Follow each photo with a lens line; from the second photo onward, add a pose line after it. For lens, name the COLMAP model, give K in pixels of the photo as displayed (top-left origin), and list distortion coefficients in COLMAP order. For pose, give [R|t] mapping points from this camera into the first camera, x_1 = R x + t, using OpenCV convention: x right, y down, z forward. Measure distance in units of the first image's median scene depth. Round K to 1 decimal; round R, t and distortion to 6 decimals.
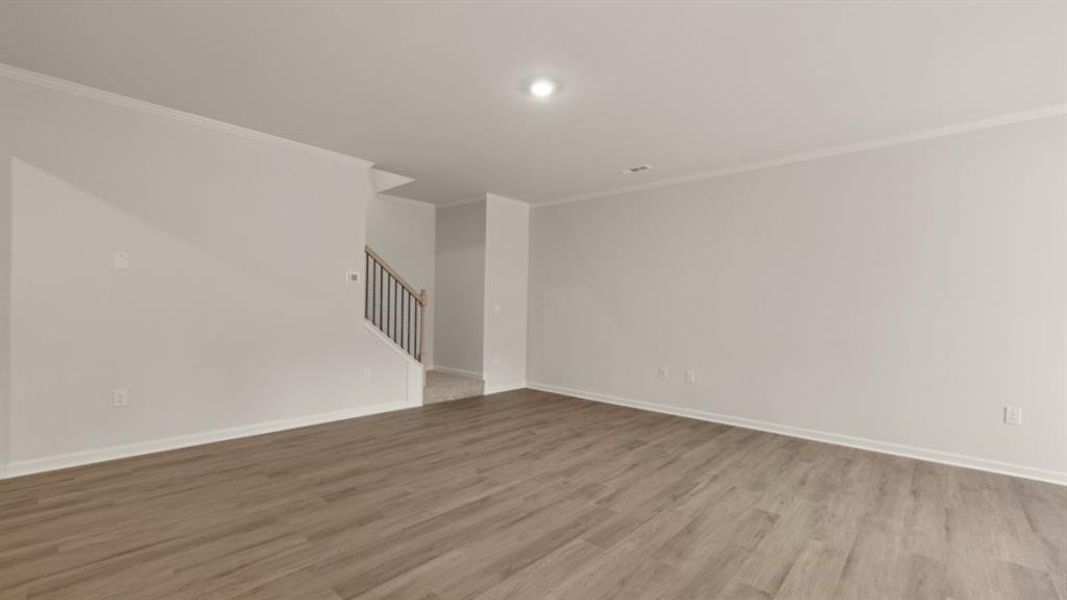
lens RADIAL K [[465.1, 0, 533.5], [0, 465.1, 300.0], [0, 0, 1]] dist [-0.000704, -0.000108]
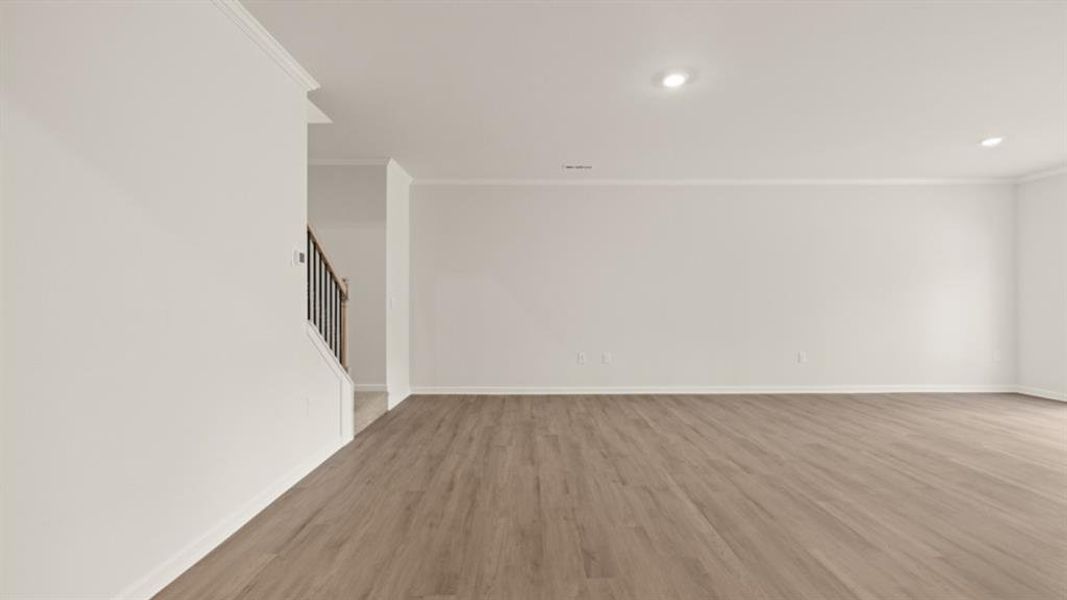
lens RADIAL K [[447.0, 0, 543.3], [0, 447.0, 300.4], [0, 0, 1]] dist [-0.001766, -0.000006]
pose [[0.724739, -0.015897, 0.688840, -0.721265], [0.002245, 0.999783, 0.020711, -0.001430], [-0.689020, -0.013464, 0.724617, 0.430370]]
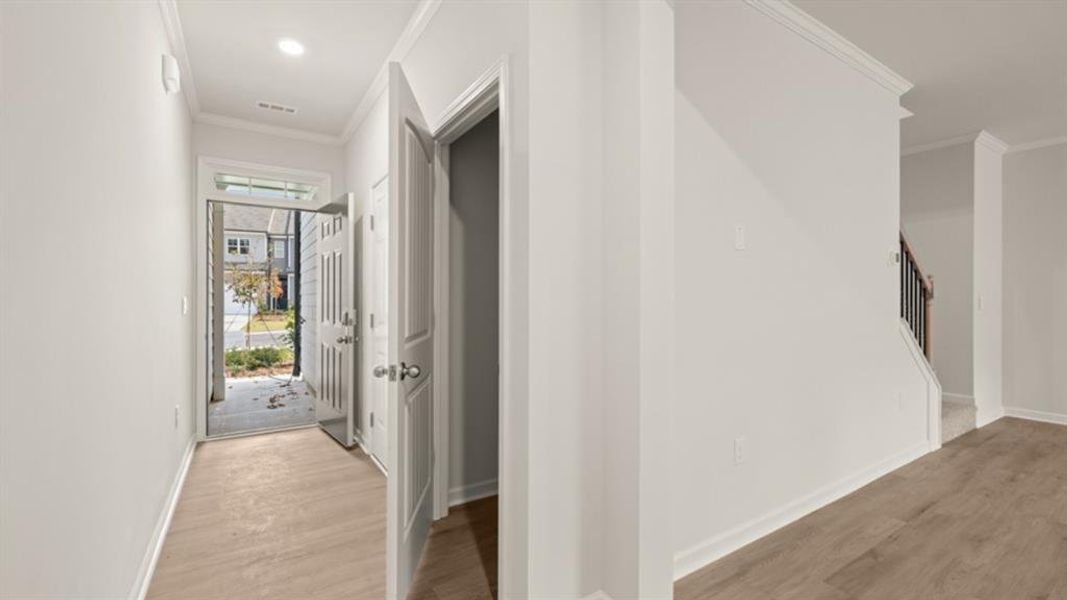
lens RADIAL K [[447.6, 0, 519.1], [0, 447.6, 302.3], [0, 0, 1]] dist [-0.002590, -0.000411]
pose [[0.958696, -0.019964, -0.283731, -0.918812], [0.023745, 0.999669, 0.009894, -0.003526], [0.283440, -0.016223, 0.958853, 0.308693]]
